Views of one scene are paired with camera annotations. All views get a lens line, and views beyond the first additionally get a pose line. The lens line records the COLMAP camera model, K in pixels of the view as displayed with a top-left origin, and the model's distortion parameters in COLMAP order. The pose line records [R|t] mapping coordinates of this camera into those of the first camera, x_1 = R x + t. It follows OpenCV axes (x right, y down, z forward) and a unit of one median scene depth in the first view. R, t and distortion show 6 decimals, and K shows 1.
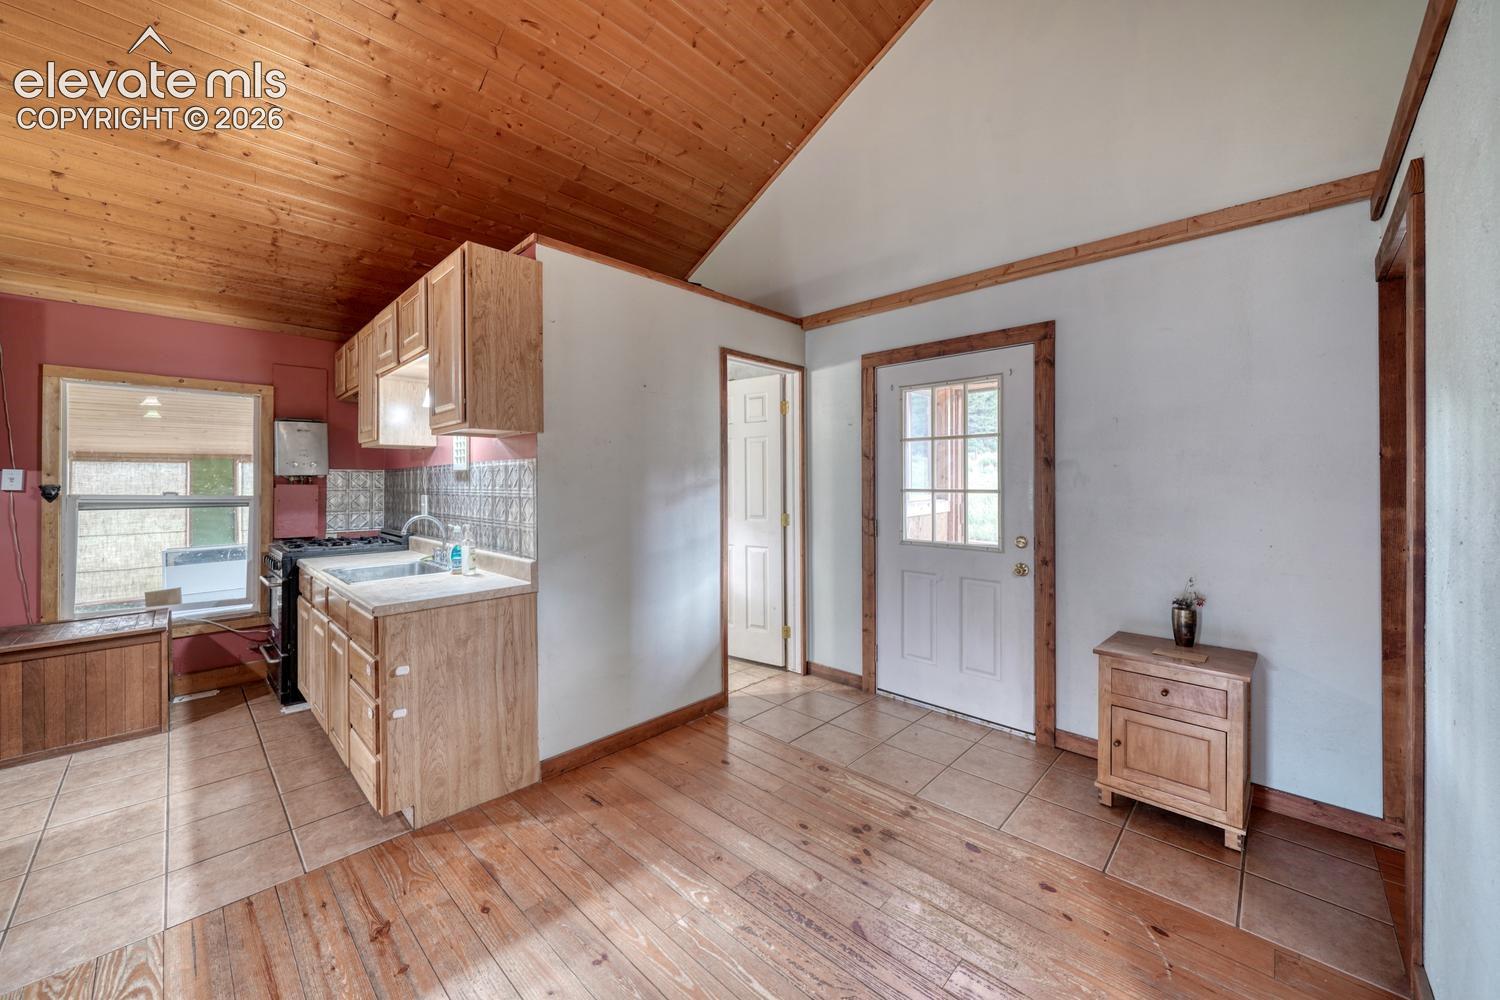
lens RADIAL K [[577.0, 0, 707.9], [0, 577.0, 473.8], [0, 0, 1]] dist [-0.012094, -0.000148]
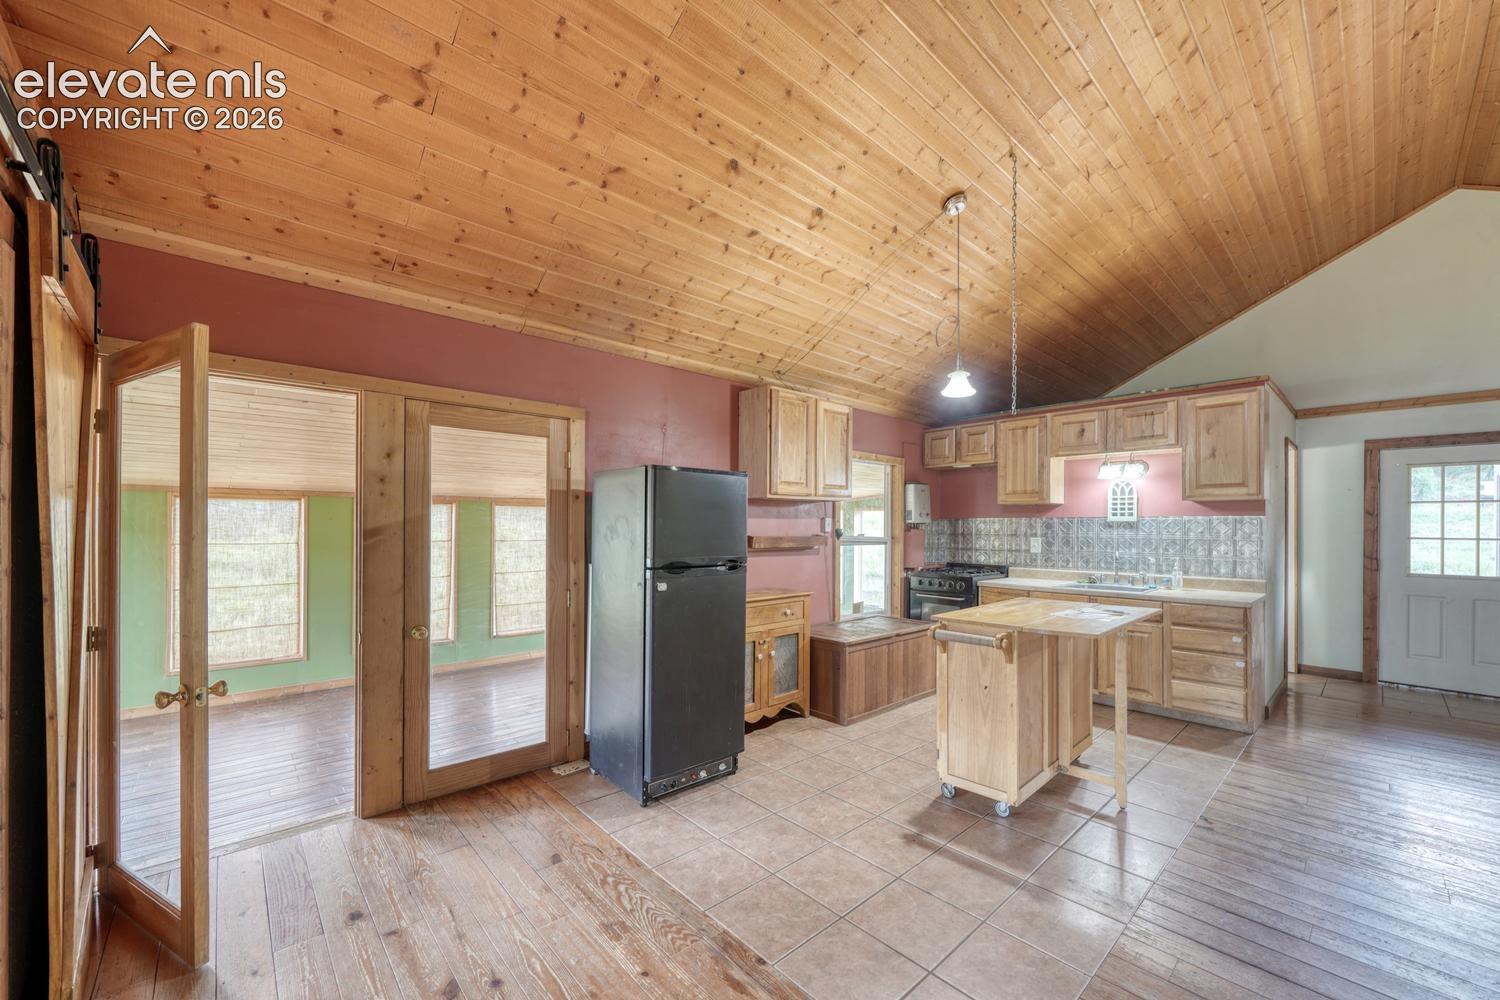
lens RADIAL K [[577.0, 0, 747.2], [0, 577.0, 530.7], [0, 0, 1]] dist [-0.012094, -0.000148]
pose [[0.998318, 0.010052, -0.057100, -1.348984], [-0.009079, 0.999810, 0.017265, 0.000966], [0.057263, -0.016718, 0.998219, -0.533805]]
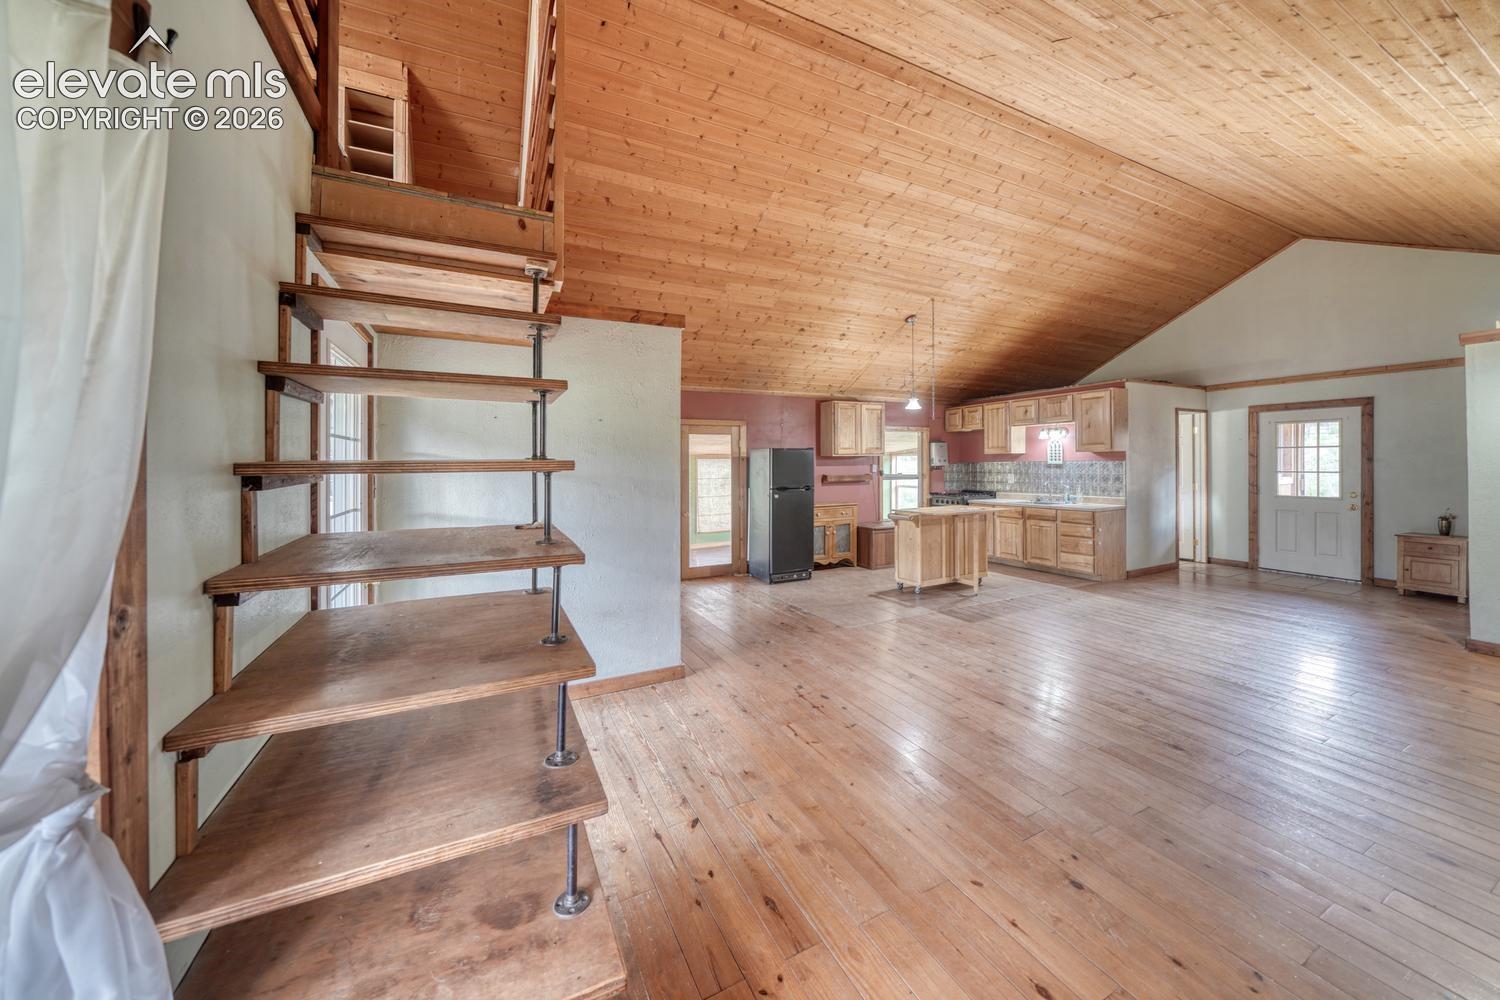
lens RADIAL K [[524.5, 0, 755.2], [0, 524.5, 466.5], [0, 0, 1]] dist [-0.003722, 0.000219]
pose [[0.954175, -0.004279, -0.299217, -1.021322], [0.009193, 0.999845, 0.015017, -0.041784], [0.299106, -0.017079, 0.954067, -1.562485]]
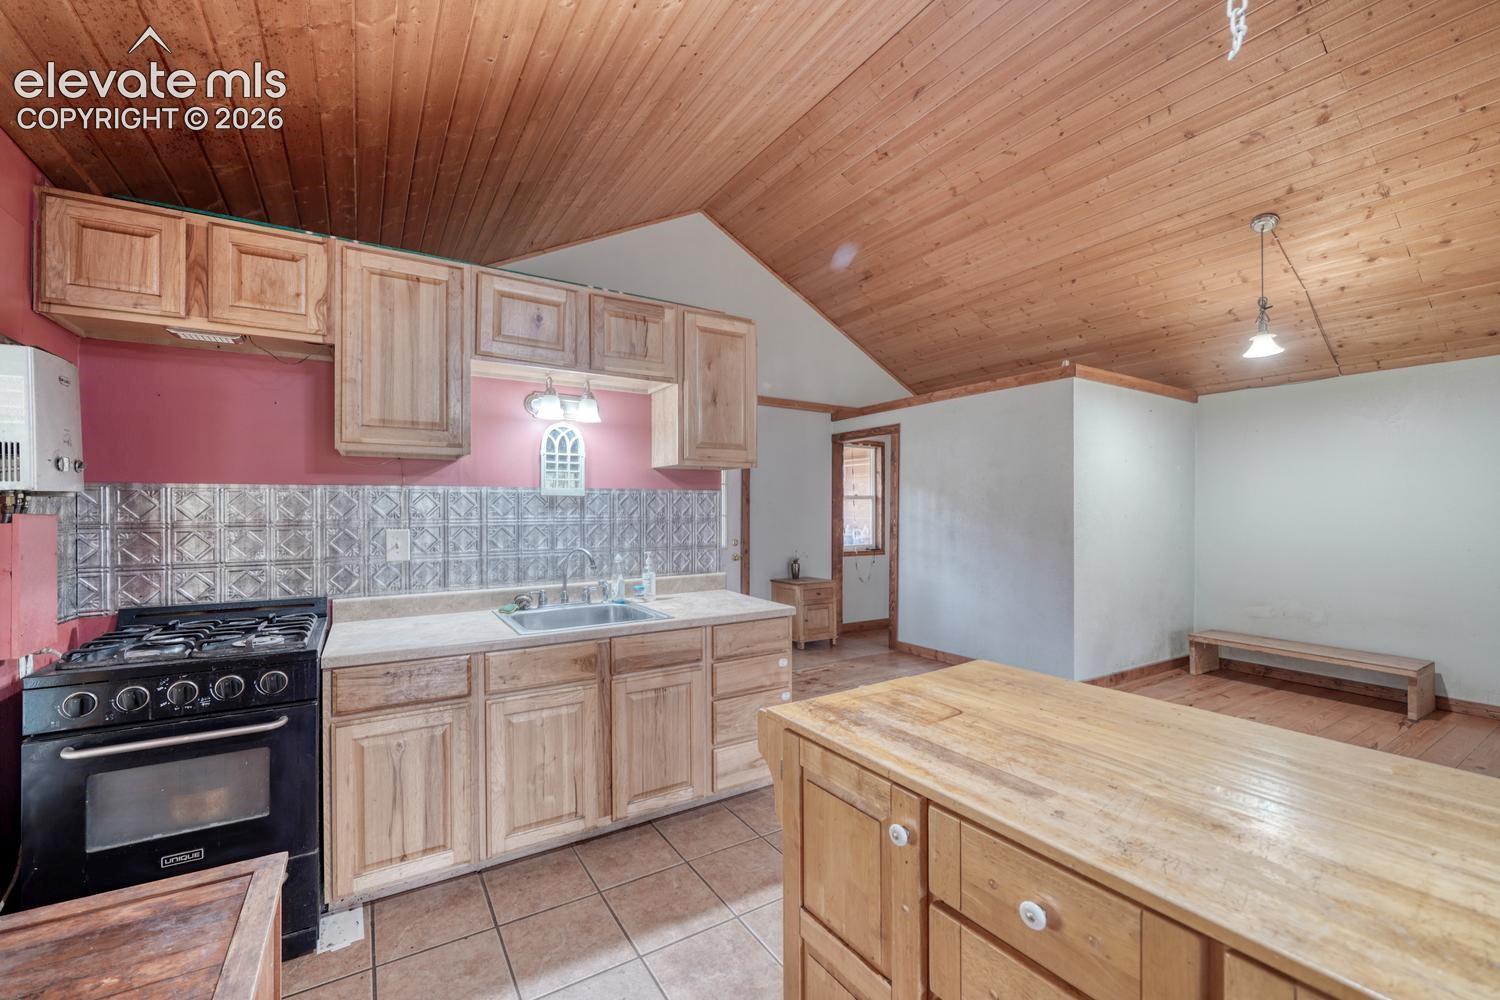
lens RADIAL K [[577.0, 0, 721.6], [0, 577.0, 504.0], [0, 0, 1]] dist [-0.012094, -0.000148]
pose [[0.241252, 0.014240, 0.970358, -1.257516], [-0.006766, 0.999893, -0.012992, 0.016742], [-0.970439, -0.003431, 0.241323, 0.575055]]
